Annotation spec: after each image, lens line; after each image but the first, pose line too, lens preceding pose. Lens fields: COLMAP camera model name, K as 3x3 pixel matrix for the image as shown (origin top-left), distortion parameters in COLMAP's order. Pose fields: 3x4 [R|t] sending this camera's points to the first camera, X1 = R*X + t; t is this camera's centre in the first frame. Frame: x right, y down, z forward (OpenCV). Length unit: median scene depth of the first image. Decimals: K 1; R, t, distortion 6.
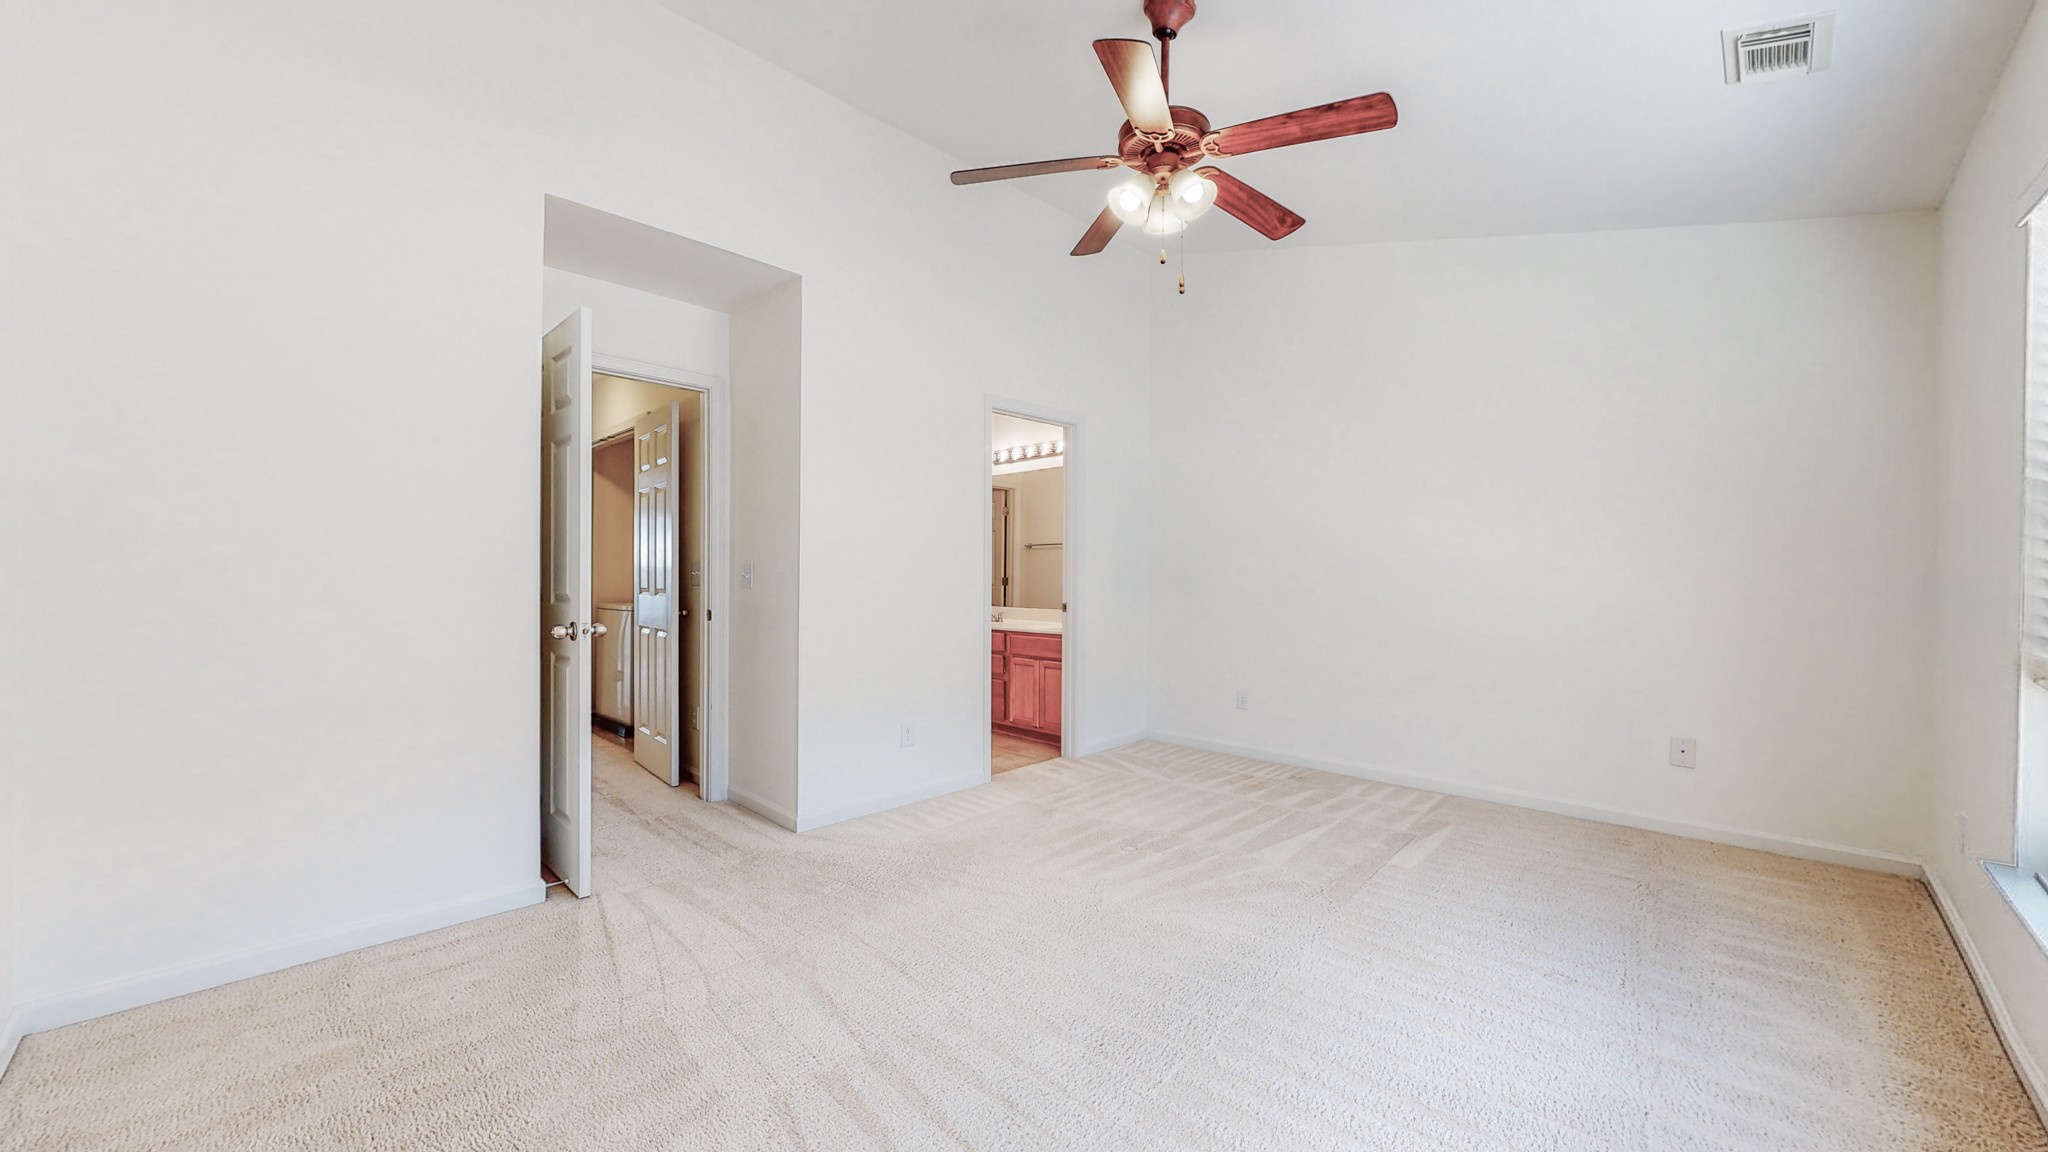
lens RADIAL K [[756.2, 0, 1028.7], [0, 756.2, 579.7], [0, 0, 1]] dist [0.001037, -0.000092]
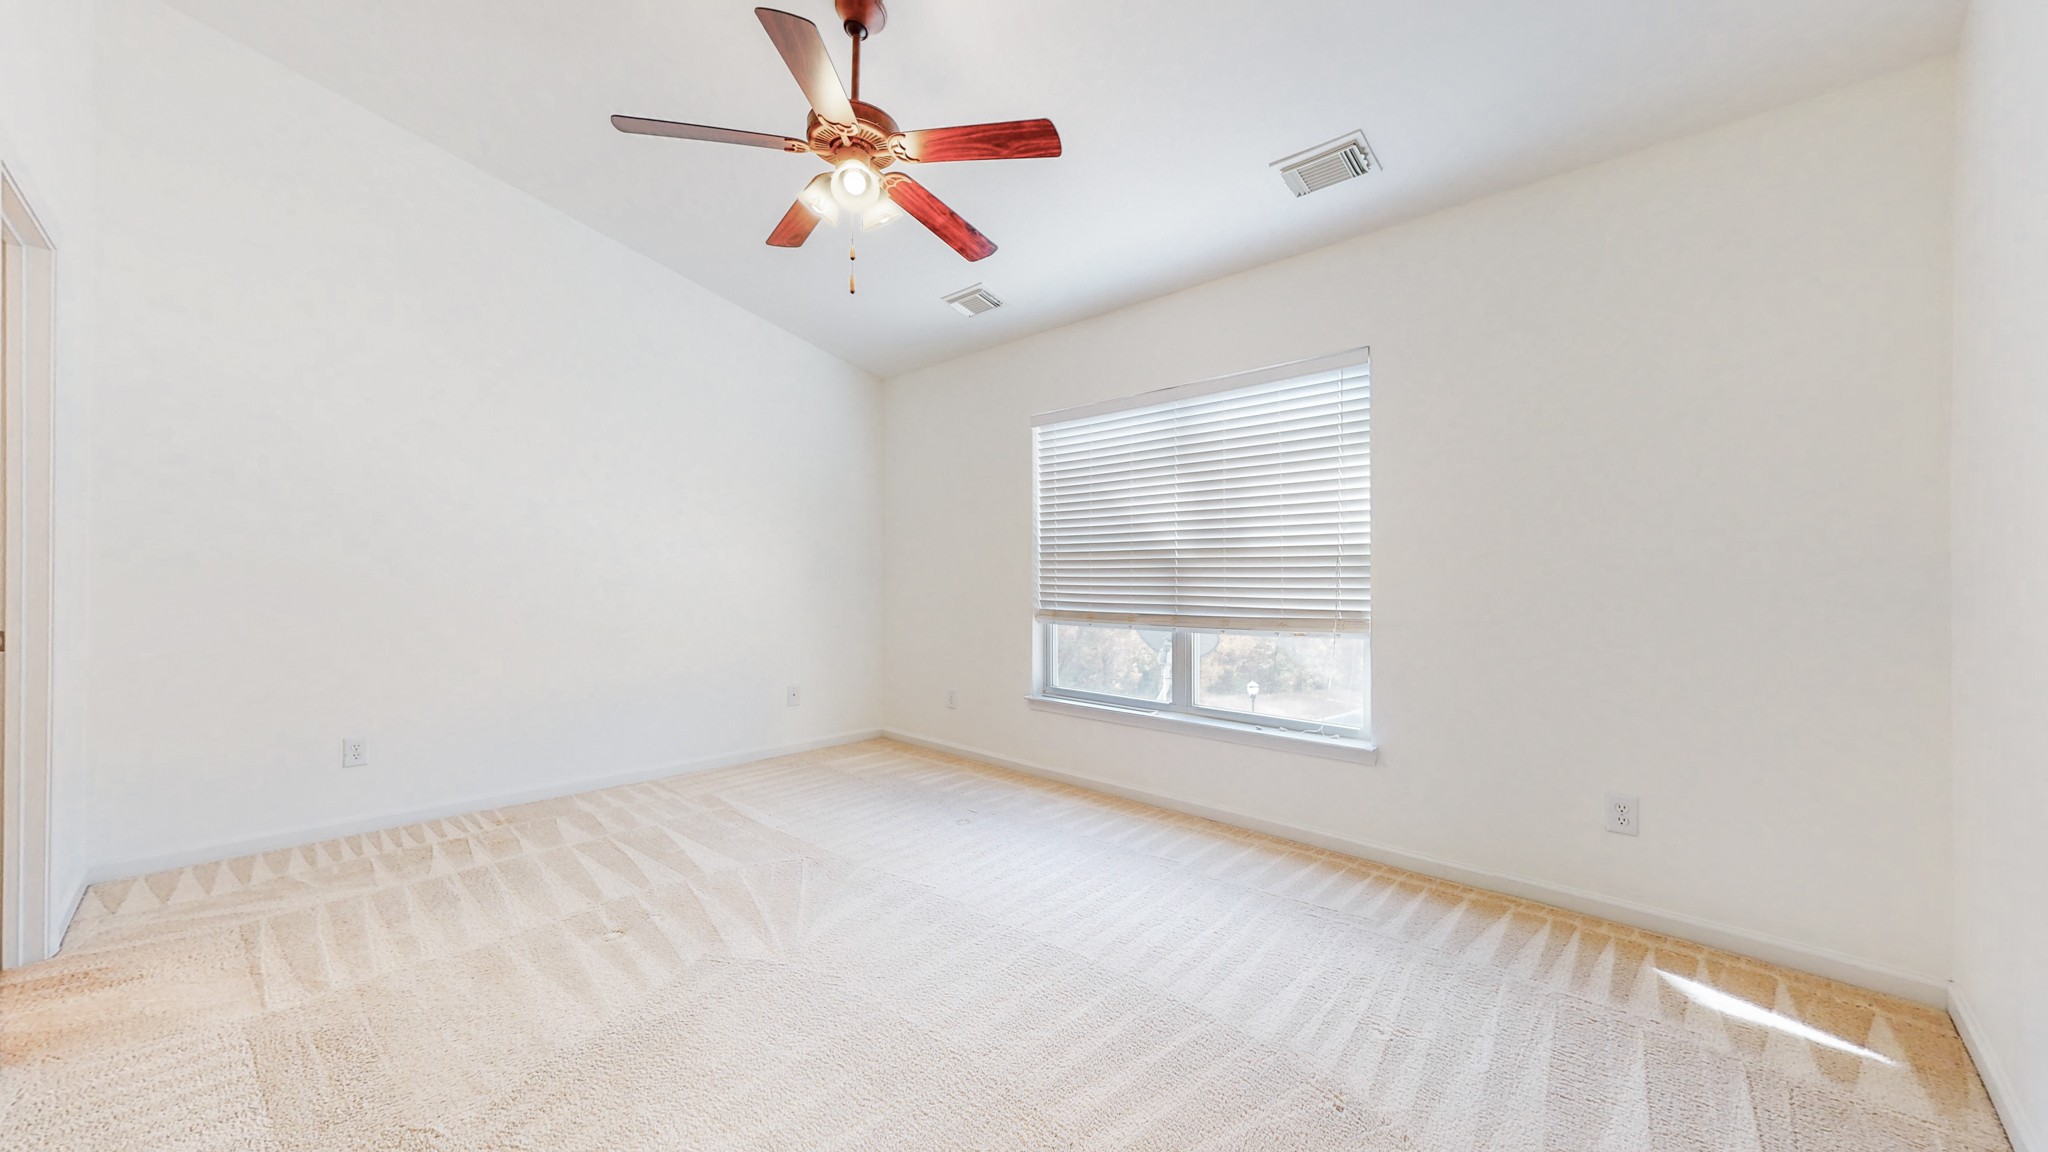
lens RADIAL K [[756.2, 0, 1030.5], [0, 756.2, 572.9], [0, 0, 1]] dist [0.001037, -0.000092]
pose [[-0.009679, 0.003007, 0.999949, -0.575784], [0.004108, 0.999987, -0.002967, -0.000862], [-0.999945, 0.004079, -0.009691, 0.543737]]
